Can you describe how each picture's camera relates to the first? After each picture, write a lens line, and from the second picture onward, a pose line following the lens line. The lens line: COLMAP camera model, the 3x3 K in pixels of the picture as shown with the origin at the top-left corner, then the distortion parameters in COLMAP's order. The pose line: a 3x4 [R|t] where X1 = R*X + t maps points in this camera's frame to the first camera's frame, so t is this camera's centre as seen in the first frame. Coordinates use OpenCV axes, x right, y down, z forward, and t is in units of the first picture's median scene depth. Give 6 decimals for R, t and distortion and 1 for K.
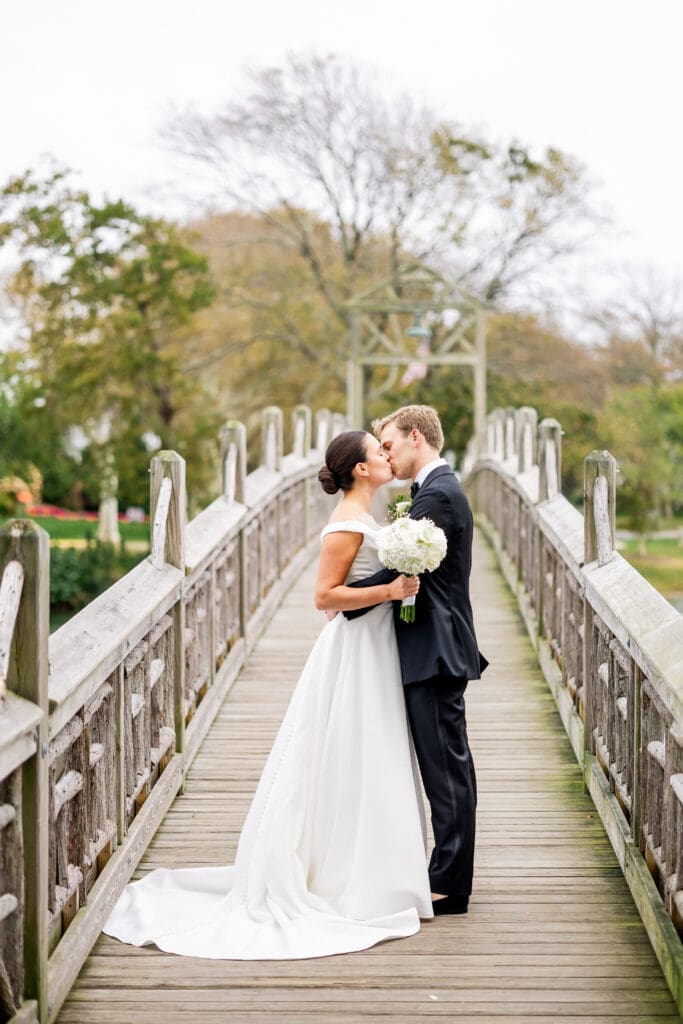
lens RADIAL K [[2414.9, 0, 341.5], [0, 2414.9, 512.0], [0, 0, 1]] dist [0.052071, -0.153571]
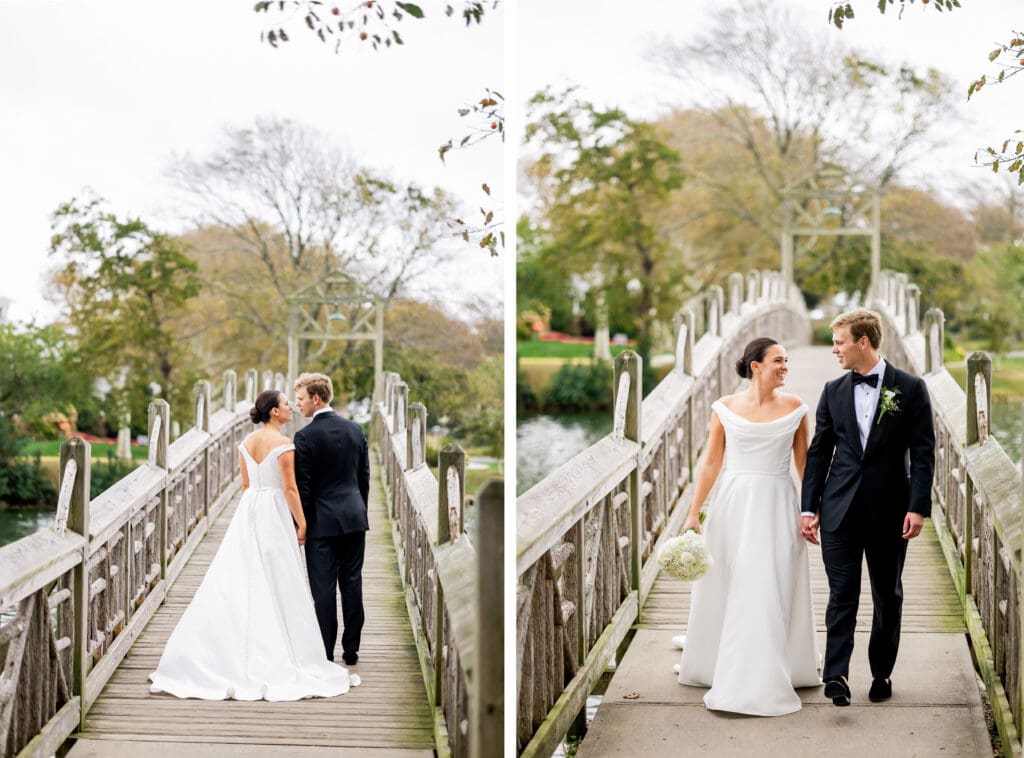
lens RADIAL K [[1722.4, 0, 224.8], [0, 1722.4, 376.7], [0, 0, 1]] dist [-0.026818, 1.251026]
pose [[0.999168, 0.013839, -0.038357, 0.010718], [-0.015241, 0.999217, -0.036514, 0.001222], [0.037821, 0.037068, 0.998597, -0.107478]]
